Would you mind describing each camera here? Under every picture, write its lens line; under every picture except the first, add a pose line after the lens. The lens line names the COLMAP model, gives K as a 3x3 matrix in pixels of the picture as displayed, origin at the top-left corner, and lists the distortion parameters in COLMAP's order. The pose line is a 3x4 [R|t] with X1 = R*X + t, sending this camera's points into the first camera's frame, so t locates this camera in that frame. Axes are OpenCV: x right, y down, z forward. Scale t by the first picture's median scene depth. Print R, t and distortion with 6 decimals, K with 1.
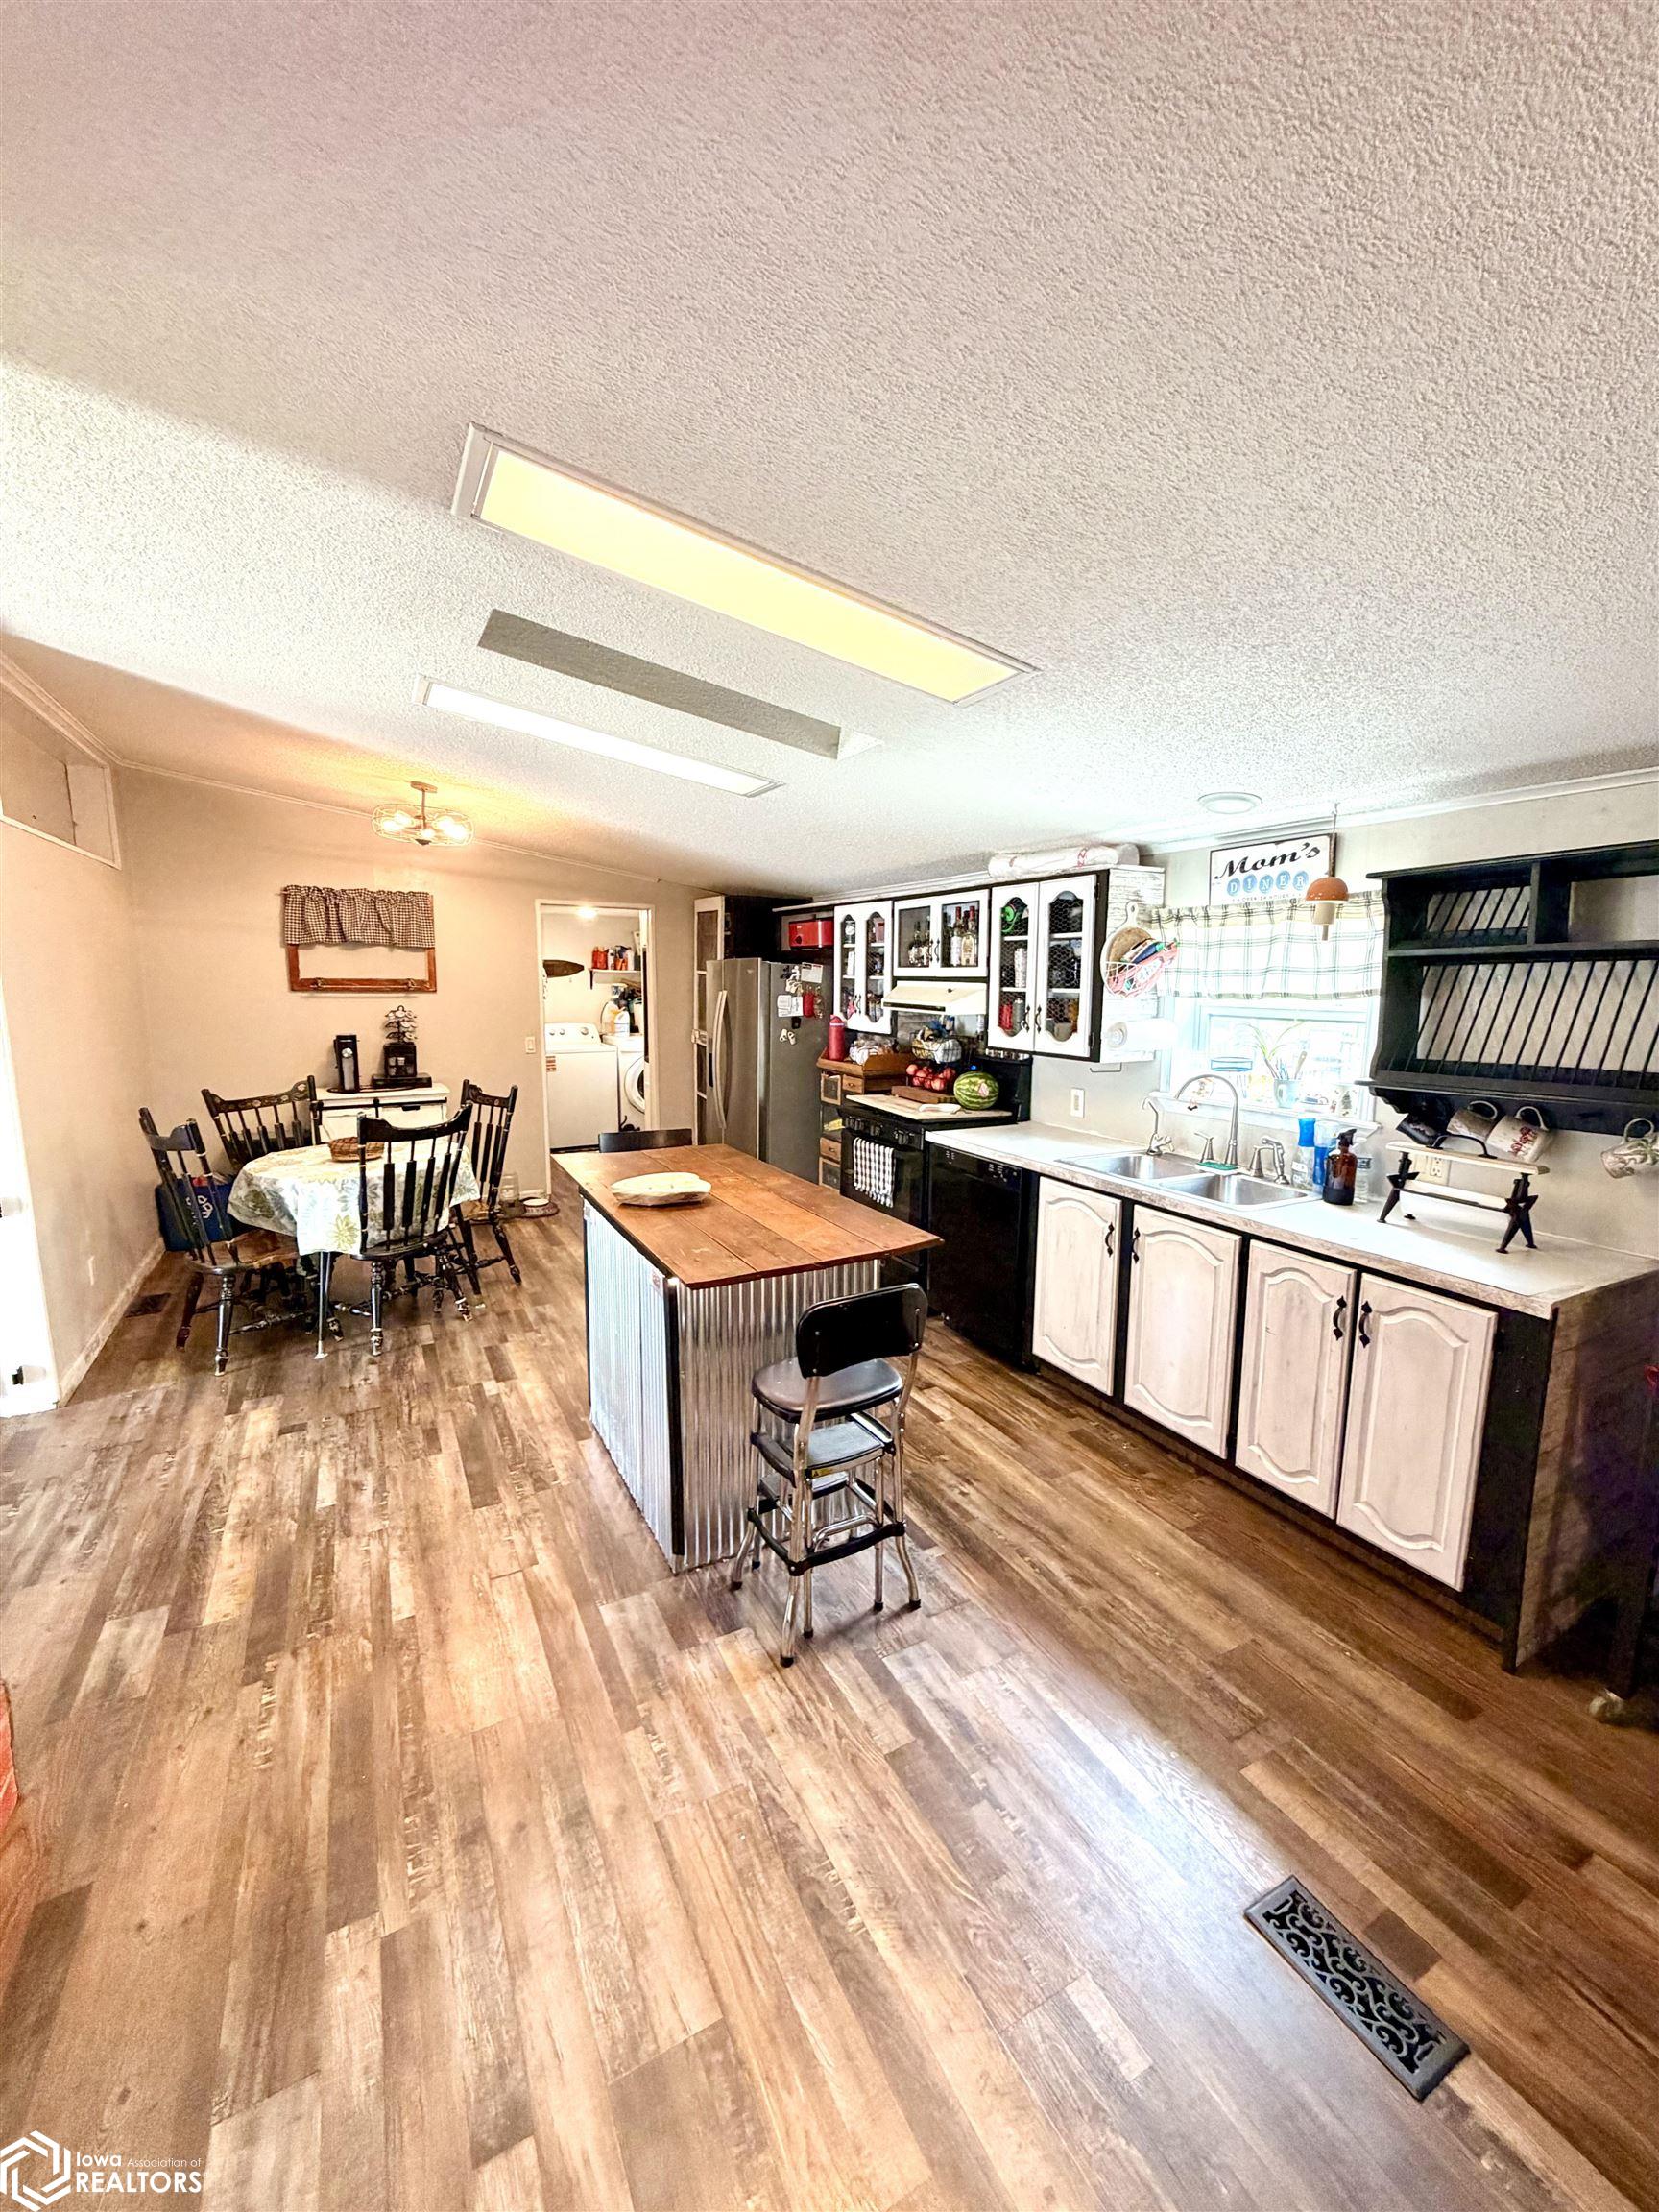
lens RADIAL K [[883.3, 0, 836.3], [0, 883.3, 1116.8], [0, 0, 1]] dist [-0.000518, 0.000280]
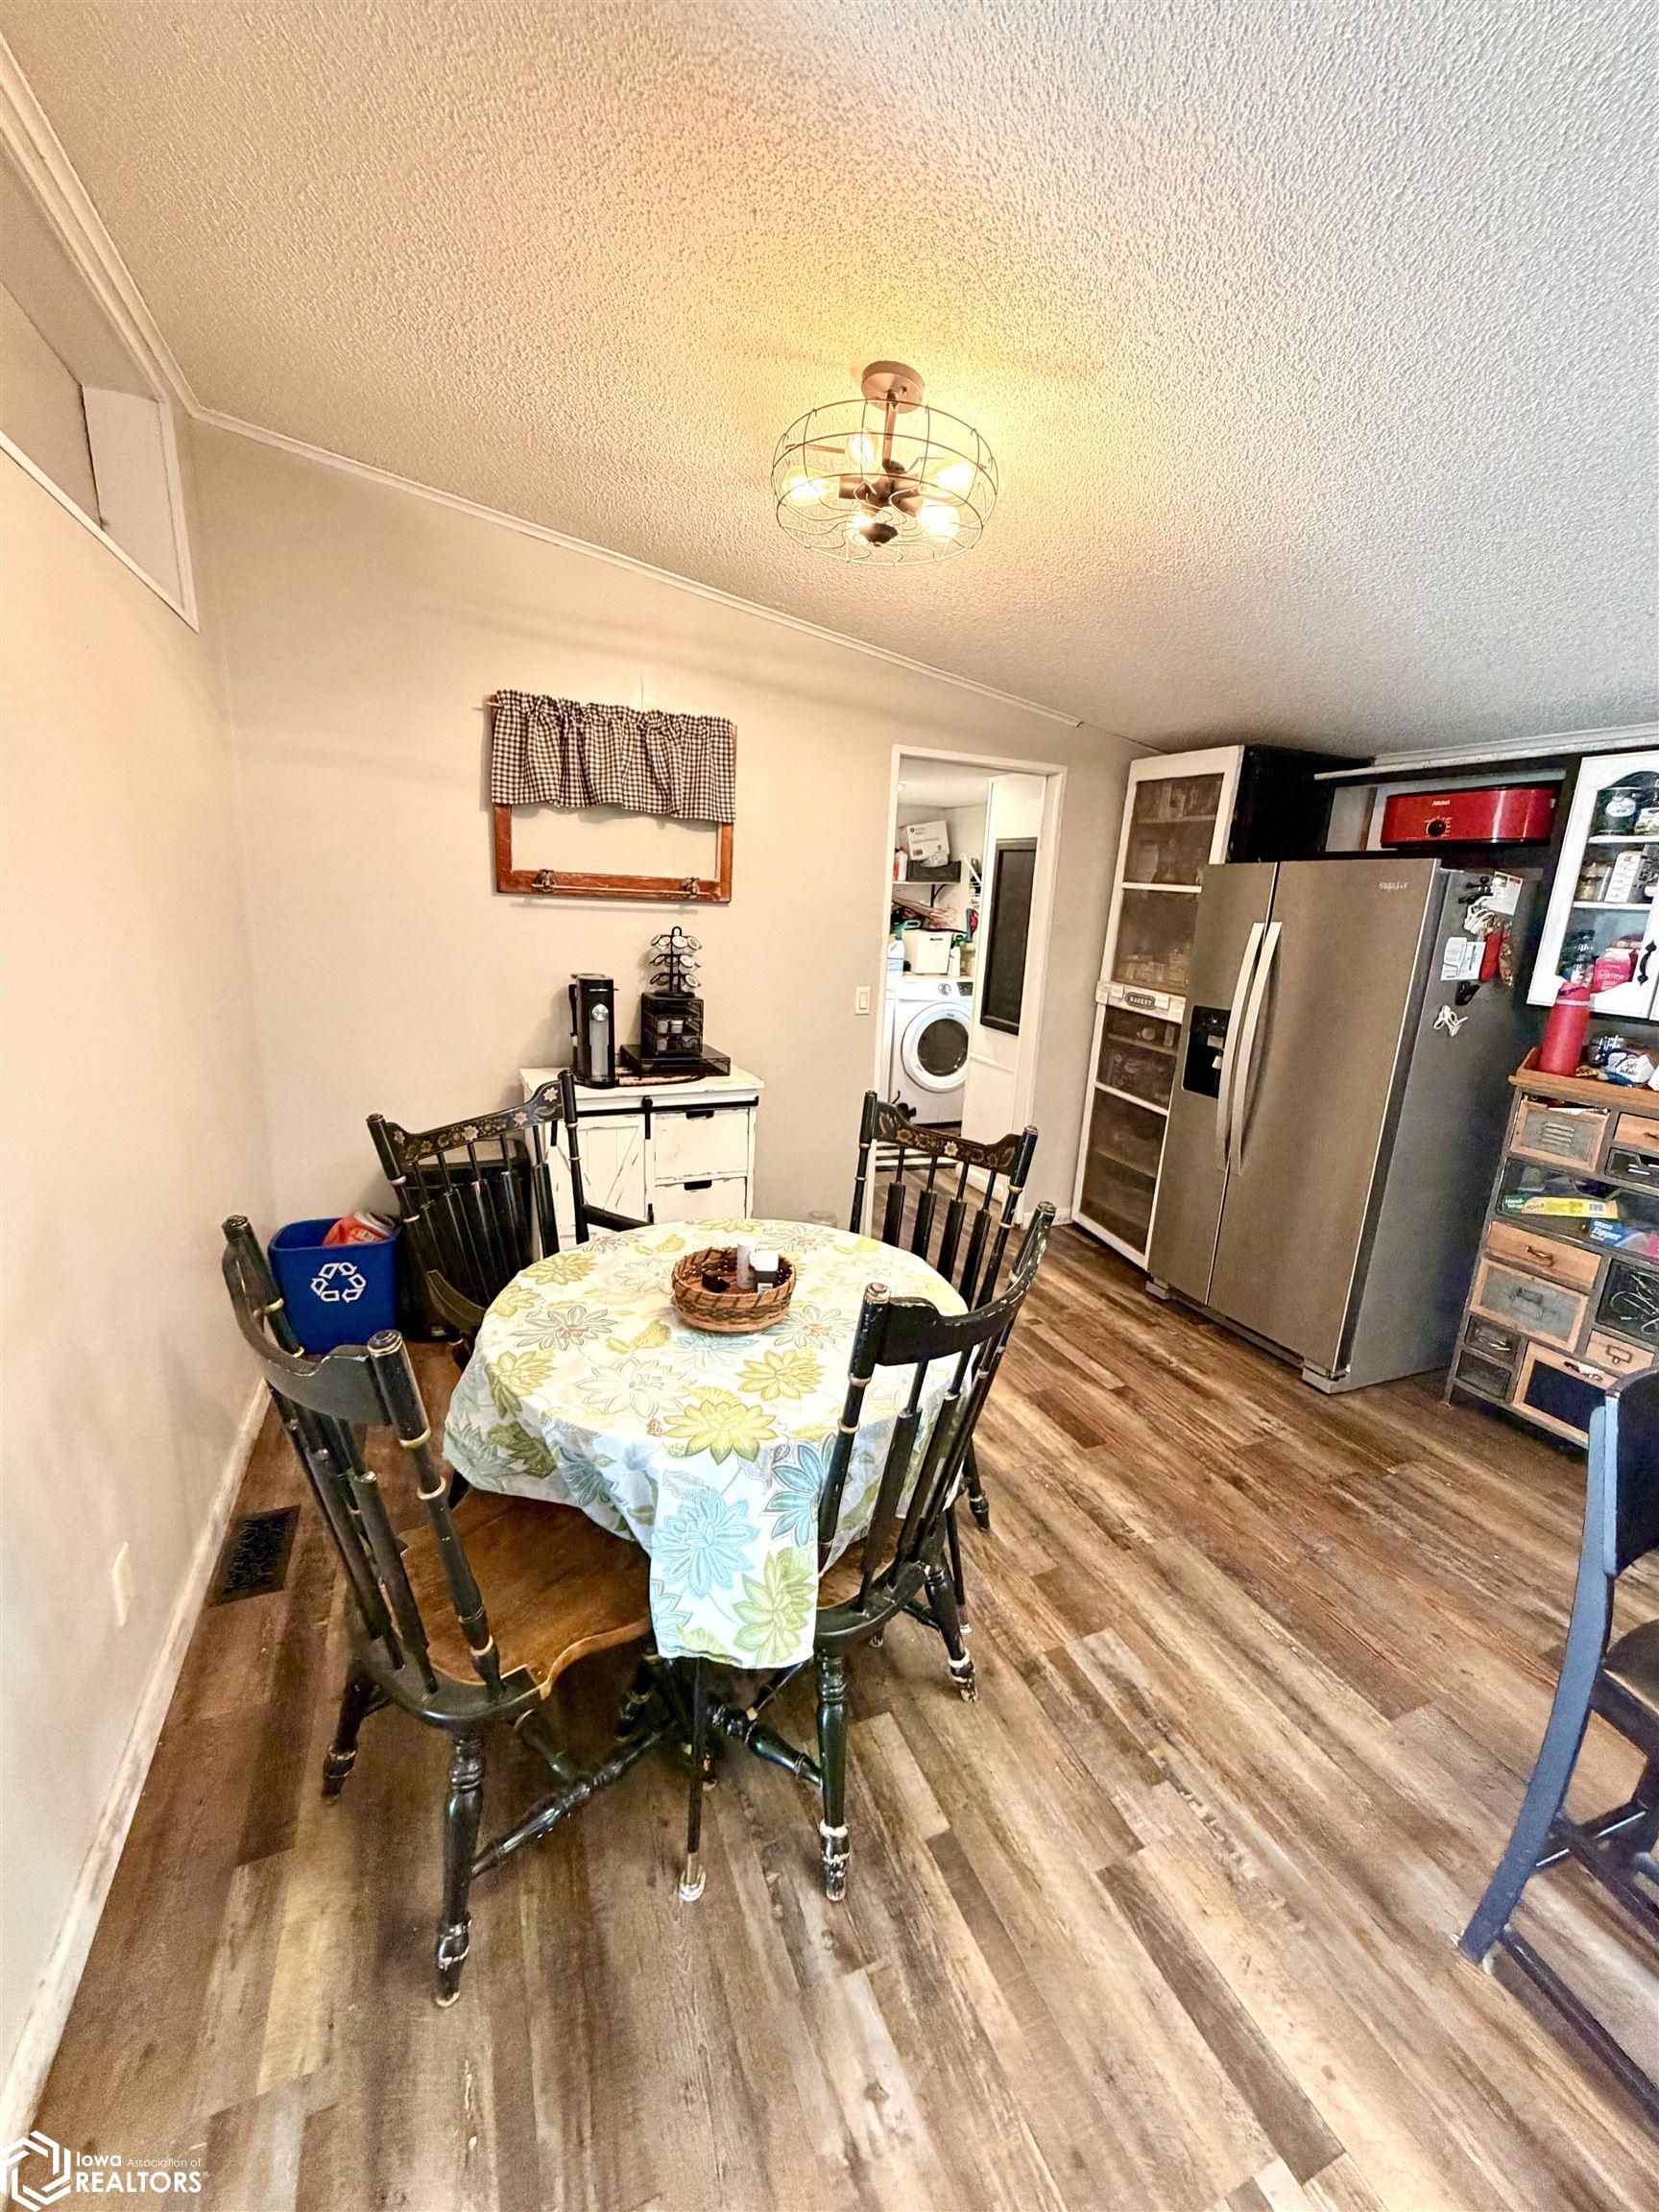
lens RADIAL K [[883.3, 0, 833.7], [0, 883.3, 1105.5], [0, 0, 1]] dist [-0.000518, 0.000280]
pose [[0.995400, 0.055501, -0.078088, -0.365135], [-0.049139, 0.995489, 0.081163, -0.066548], [0.082240, -0.076952, 0.993637, 0.468326]]
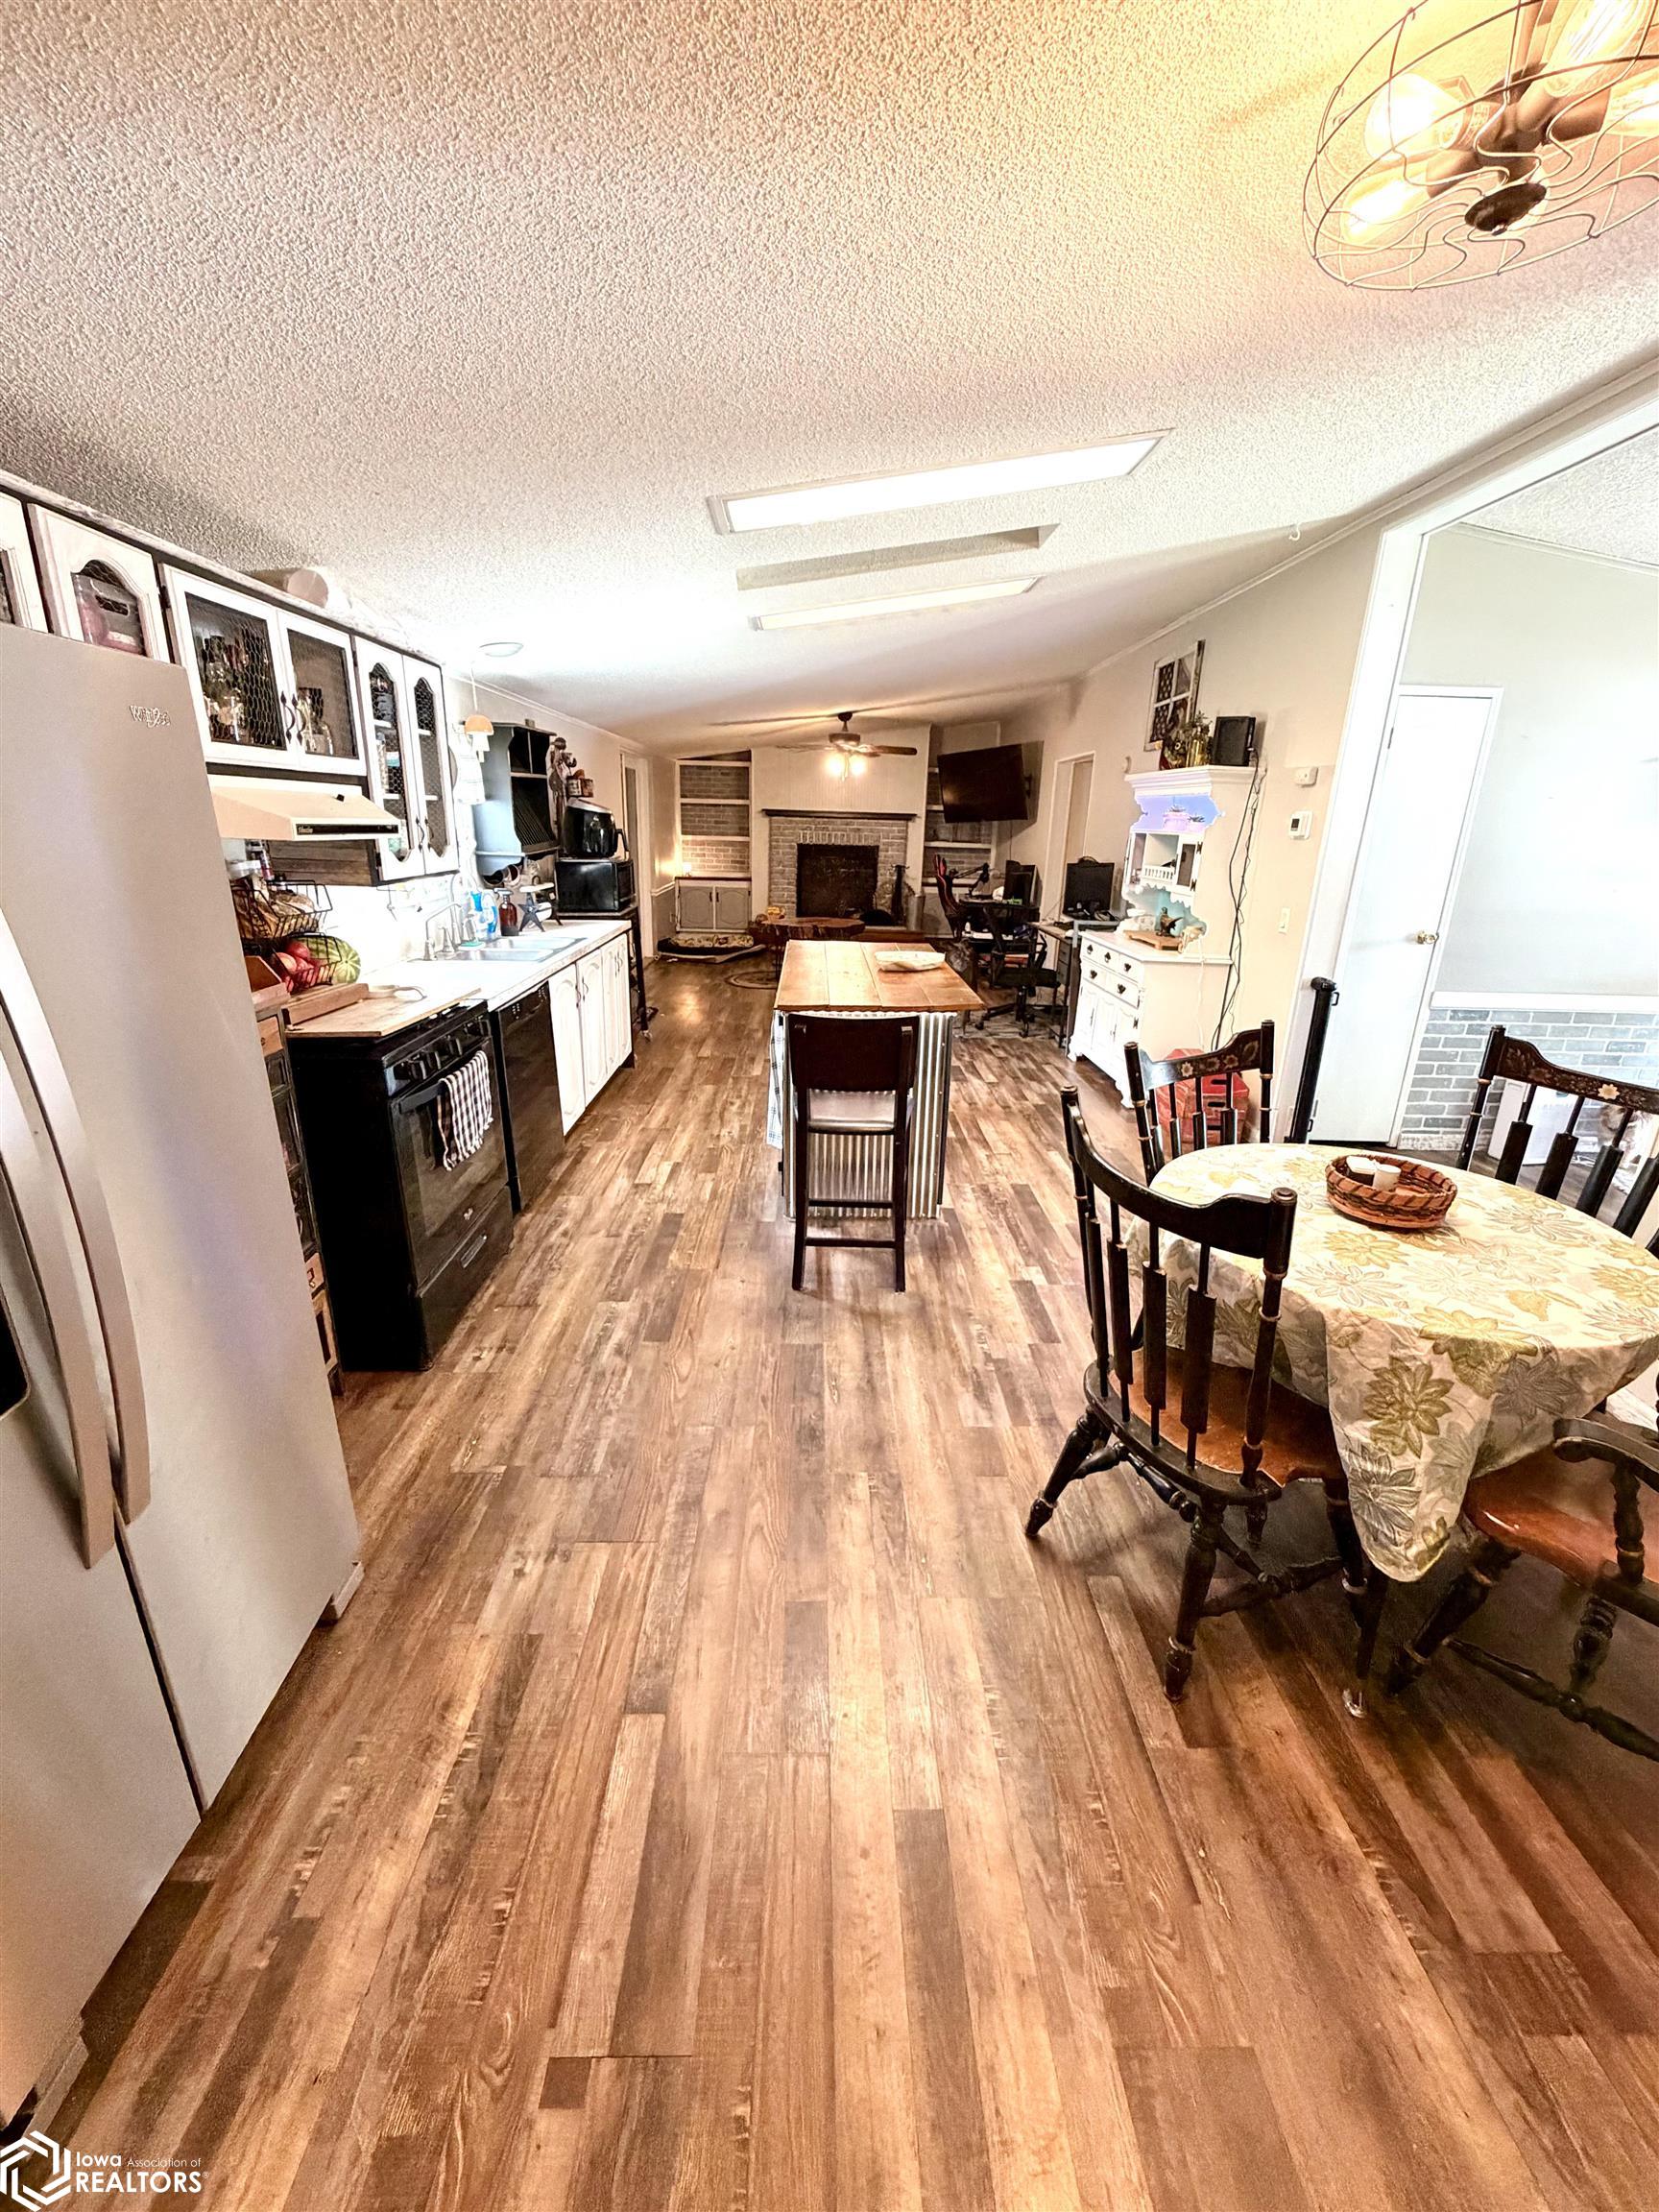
lens RADIAL K [[883.3, 0, 831.7], [0, 883.3, 1112.0], [0, 0, 1]] dist [-0.000518, 0.000280]
pose [[-0.885300, -0.178886, 0.429236, -0.370431], [0.039798, 0.890515, 0.453210, -0.171398], [-0.463314, 0.418309, -0.781254, 1.137972]]
